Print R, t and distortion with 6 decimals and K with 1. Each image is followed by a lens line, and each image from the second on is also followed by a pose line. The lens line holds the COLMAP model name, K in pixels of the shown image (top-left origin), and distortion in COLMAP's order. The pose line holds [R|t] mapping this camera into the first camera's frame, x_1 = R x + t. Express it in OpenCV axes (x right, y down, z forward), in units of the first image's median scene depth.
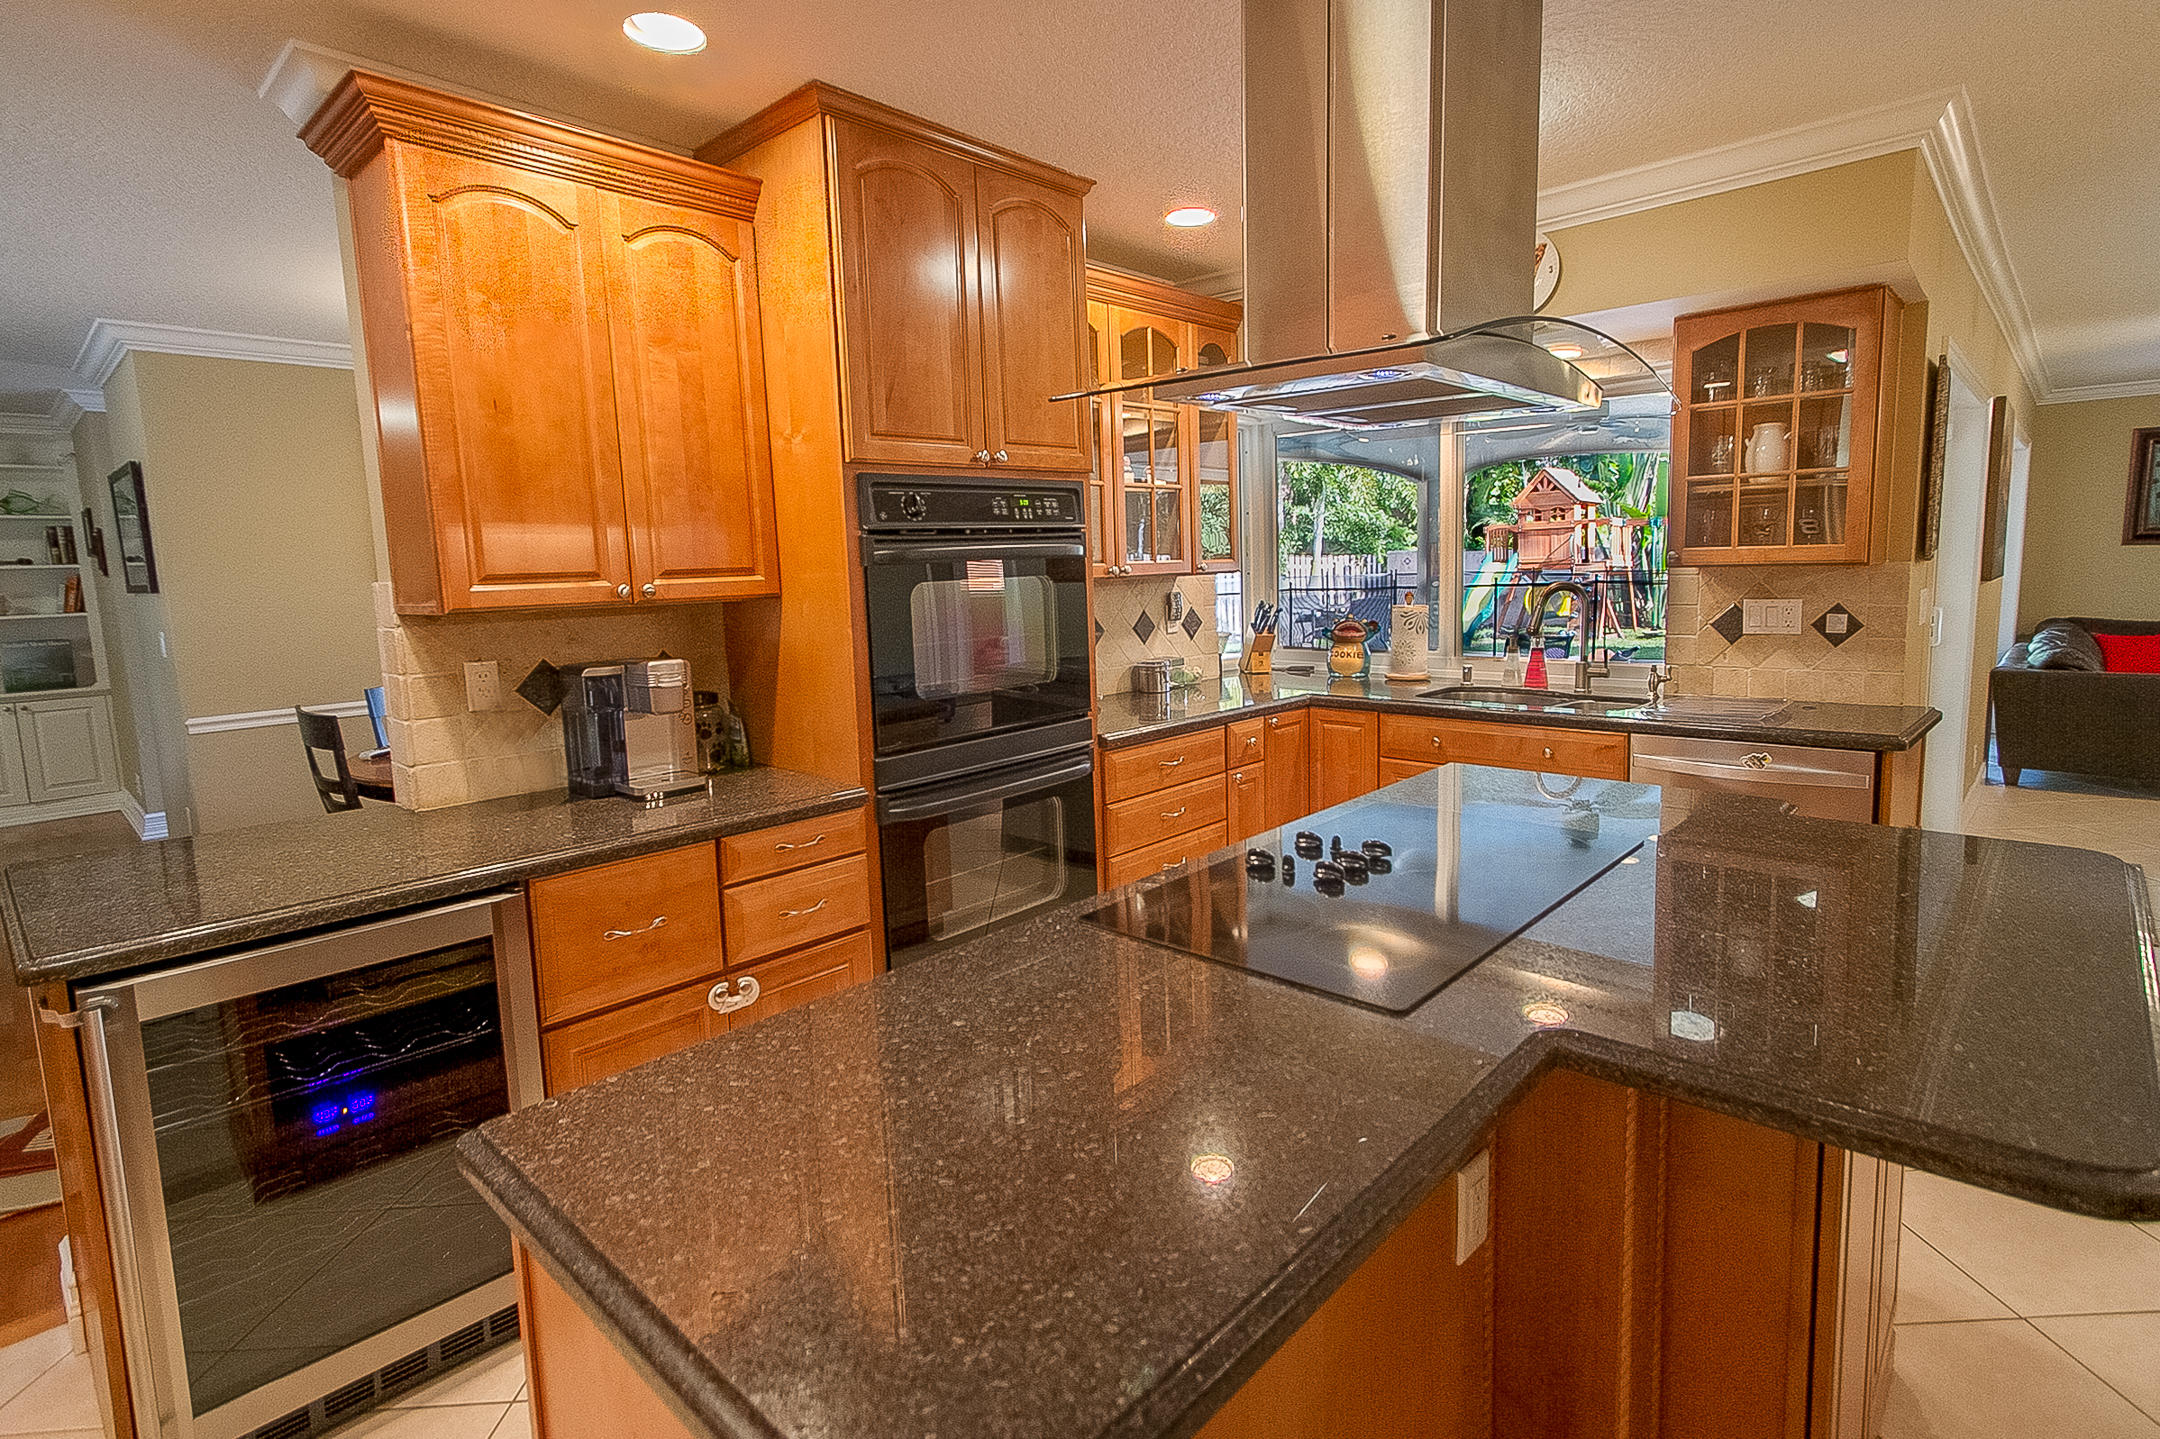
lens RADIAL K [[1061.9, 0, 1094.3], [0, 1061.9, 696.3], [0, 0, 1]] dist [0.001910, 0.000214]
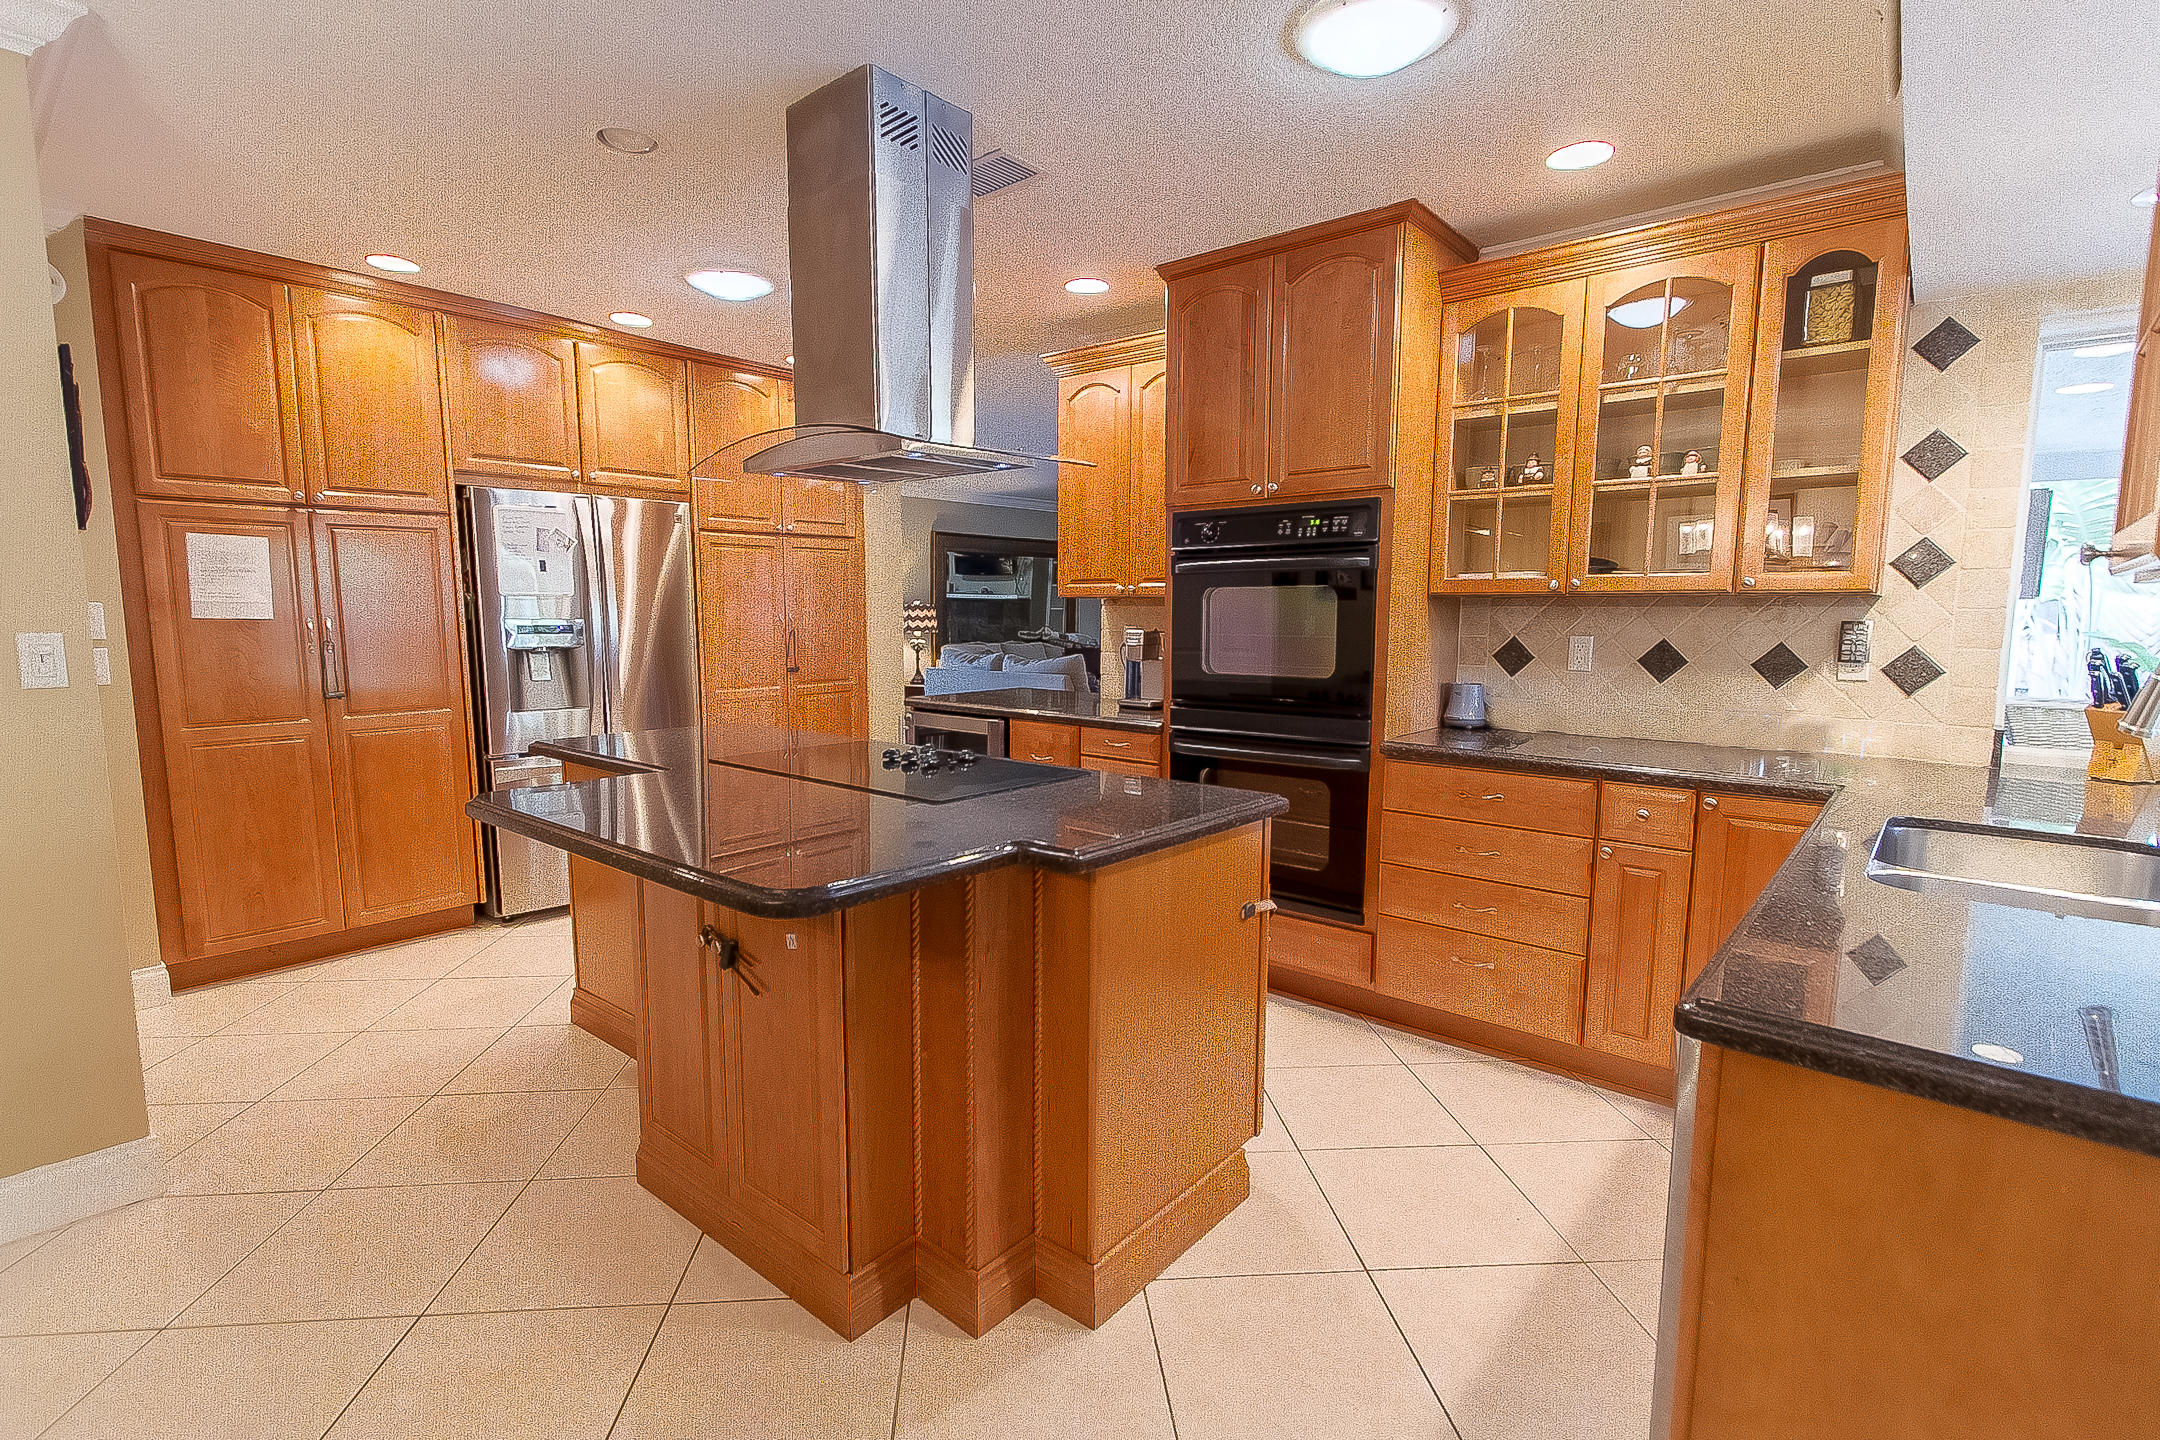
lens RADIAL K [[1029.6, 0, 1081.9], [0, 1029.6, 742.2], [0, 0, 1]] dist [-0.004973, -0.000942]
pose [[0.034210, 0.159668, -0.986578, 1.059066], [-0.131196, 0.979331, 0.153946, -0.084484], [0.990766, 0.124168, 0.054450, 0.700785]]
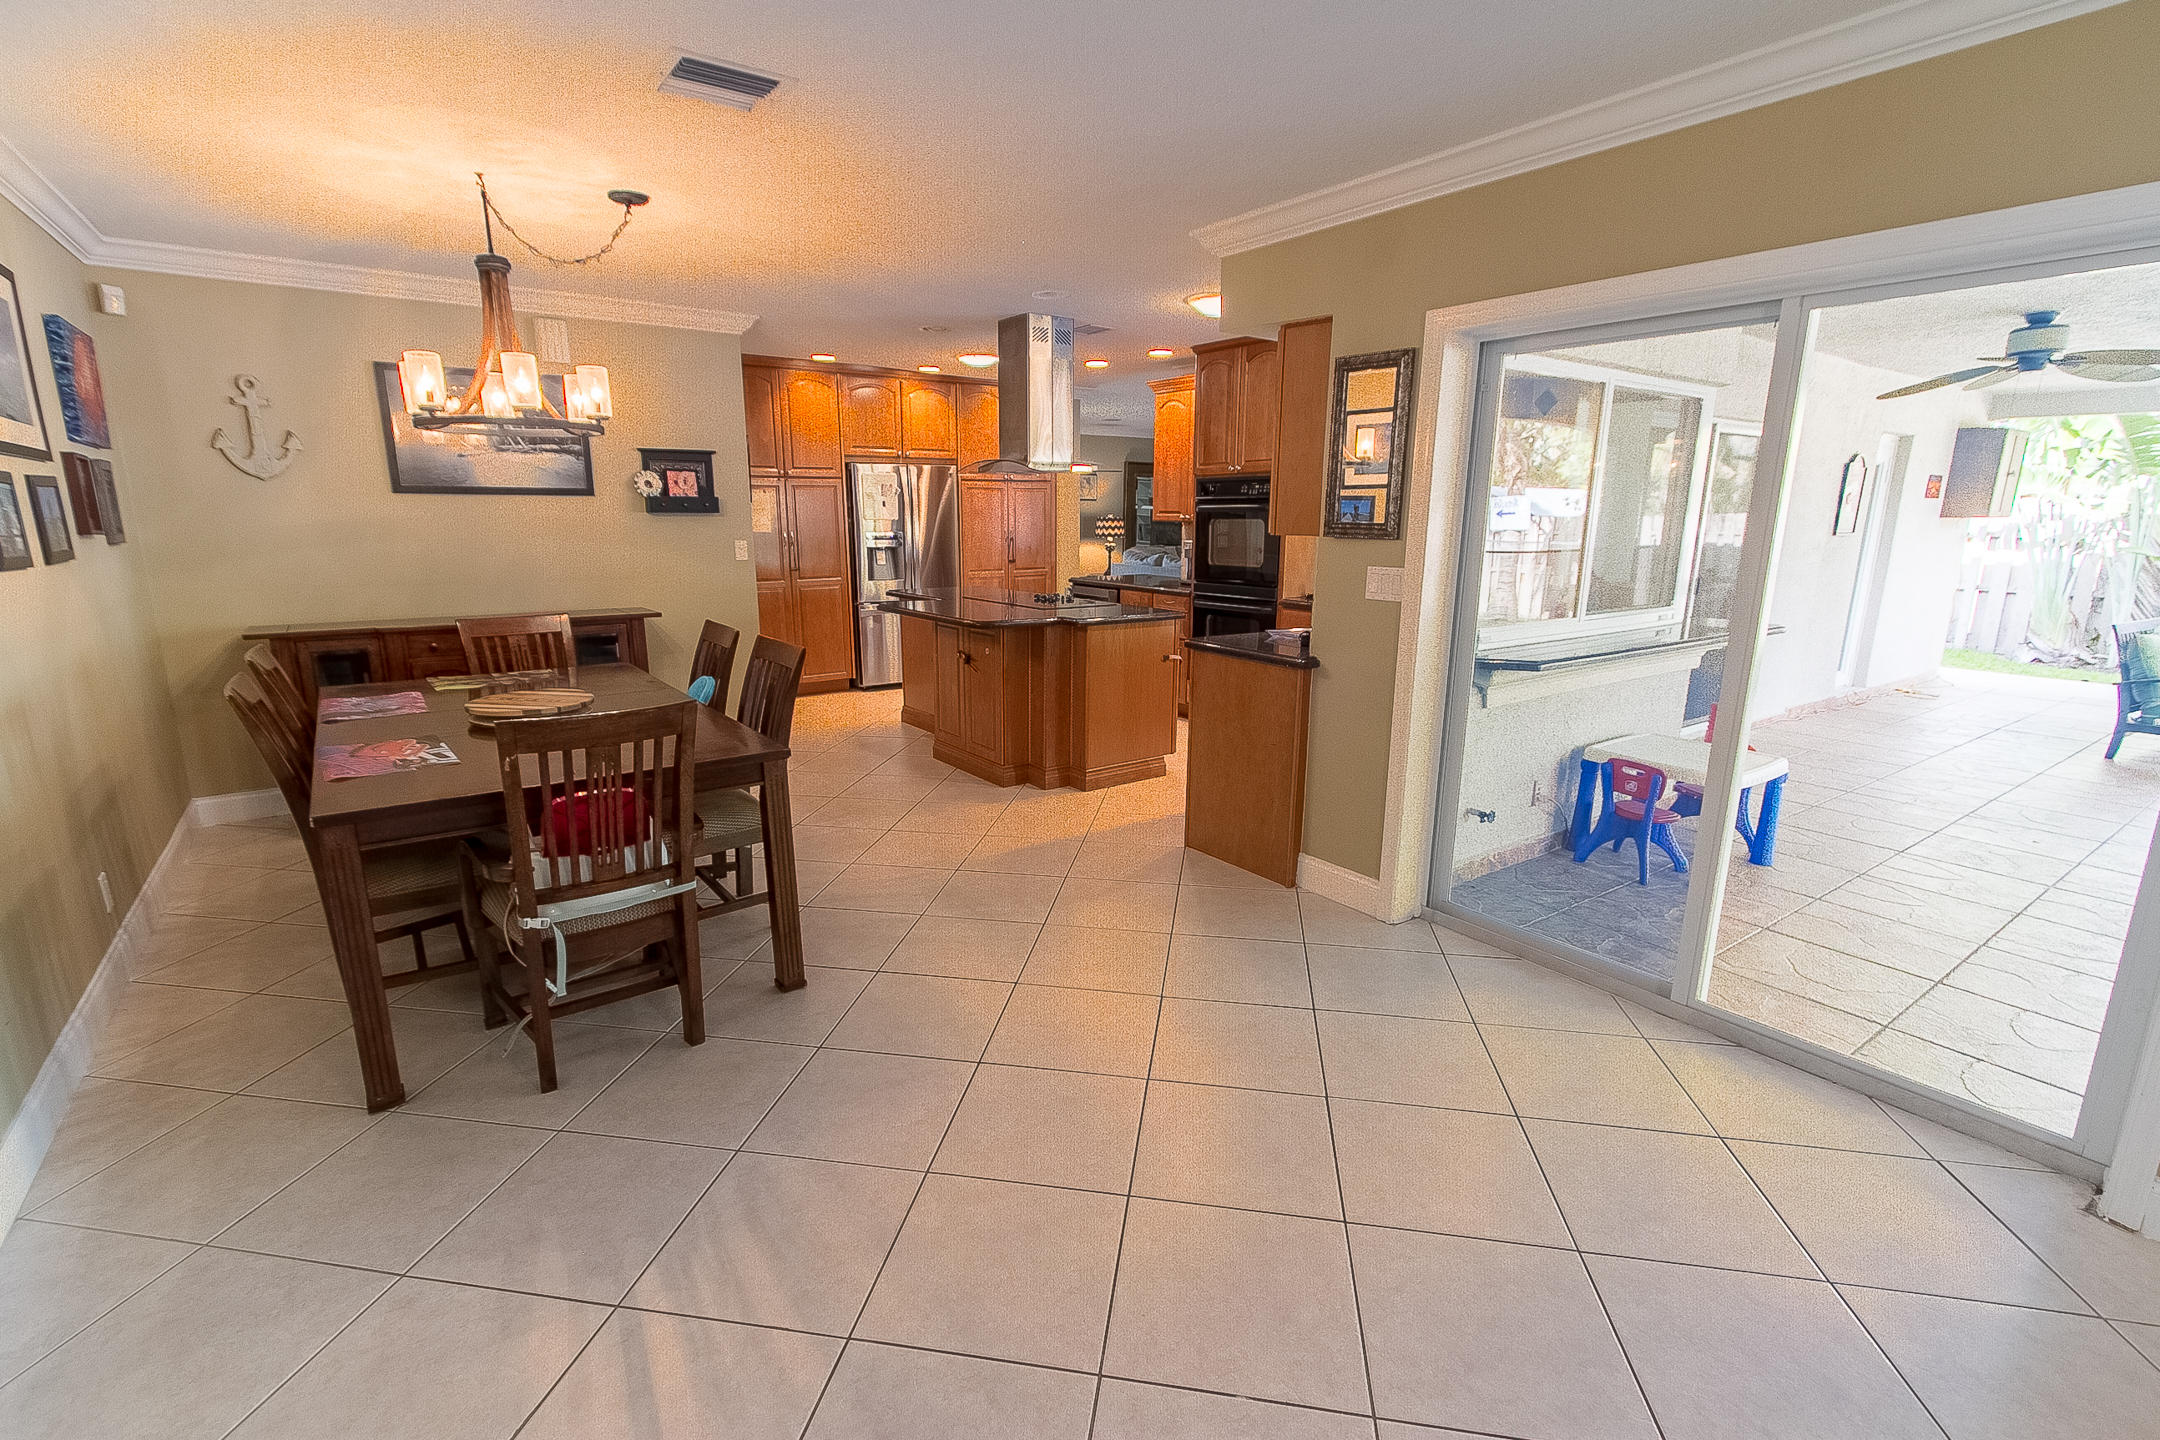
lens RADIAL K [[979.0, 0, 1078.4], [0, 979.0, 739.6], [0, 0, 1]] dist [0.000359, -0.000267]
pose [[-0.203387, 0.253091, -0.945822, 2.105695], [-0.122418, 0.951859, 0.281031, -0.204874], [0.971415, 0.172944, -0.162613, 1.042299]]
